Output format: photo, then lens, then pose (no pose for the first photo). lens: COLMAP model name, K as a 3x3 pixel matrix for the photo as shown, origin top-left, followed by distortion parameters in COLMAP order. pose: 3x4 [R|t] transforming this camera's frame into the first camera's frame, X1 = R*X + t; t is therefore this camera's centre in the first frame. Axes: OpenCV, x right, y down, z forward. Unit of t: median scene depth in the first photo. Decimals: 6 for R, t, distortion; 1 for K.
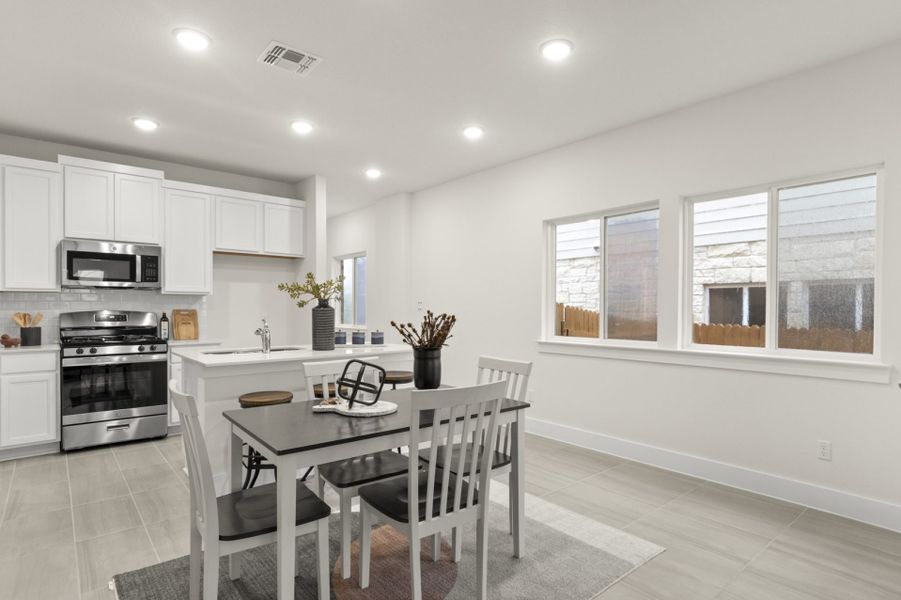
lens RADIAL K [[476.5, 0, 456.4], [0, 476.5, 304.4], [0, 0, 1]] dist [0.005375, -0.004214]
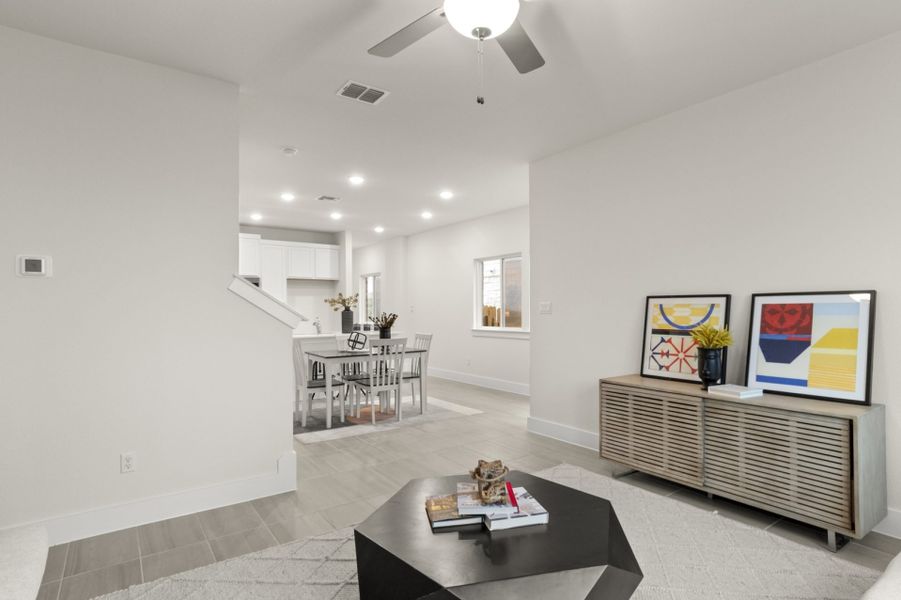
lens RADIAL K [[476.5, 0, 454.3], [0, 476.5, 297.1], [0, 0, 1]] dist [0.005375, -0.004214]
pose [[0.996226, -0.012857, -0.085841, 0.278752], [0.011376, 0.999778, -0.017711, -0.009405], [0.086050, 0.016668, 0.996151, -0.772956]]
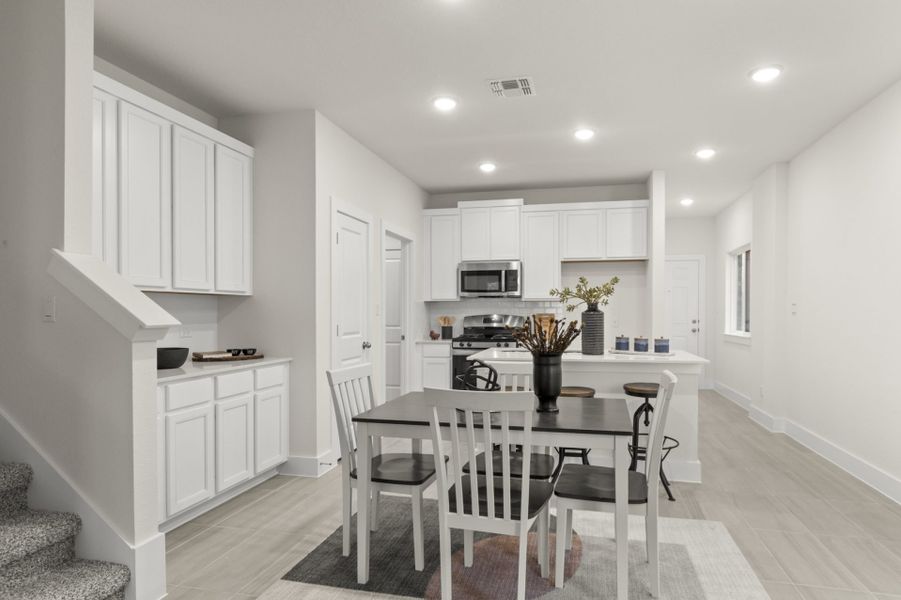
lens RADIAL K [[507.9, 0, 481.4], [0, 507.9, 318.3], [0, 0, 1]] dist [0.005040, 0.000620]
pose [[0.611837, 0.006579, -0.790957, 0.373359], [0.010300, 0.999814, 0.016283, 0.000105], [0.790917, -0.018109, 0.611655, 0.147627]]
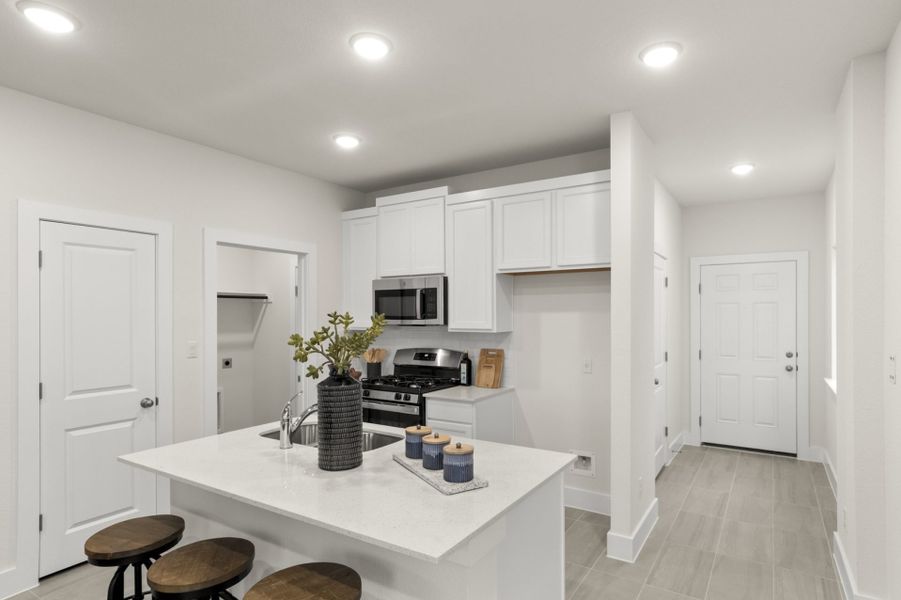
lens RADIAL K [[476.5, 0, 480.7], [0, 476.5, 316.1], [0, 0, 1]] dist [0.005375, -0.004214]
pose [[0.315099, -0.003542, -0.949052, 0.222521], [0.013432, 0.999910, 0.000728, -0.055330], [0.948964, -0.012977, 0.315118, 0.880191]]
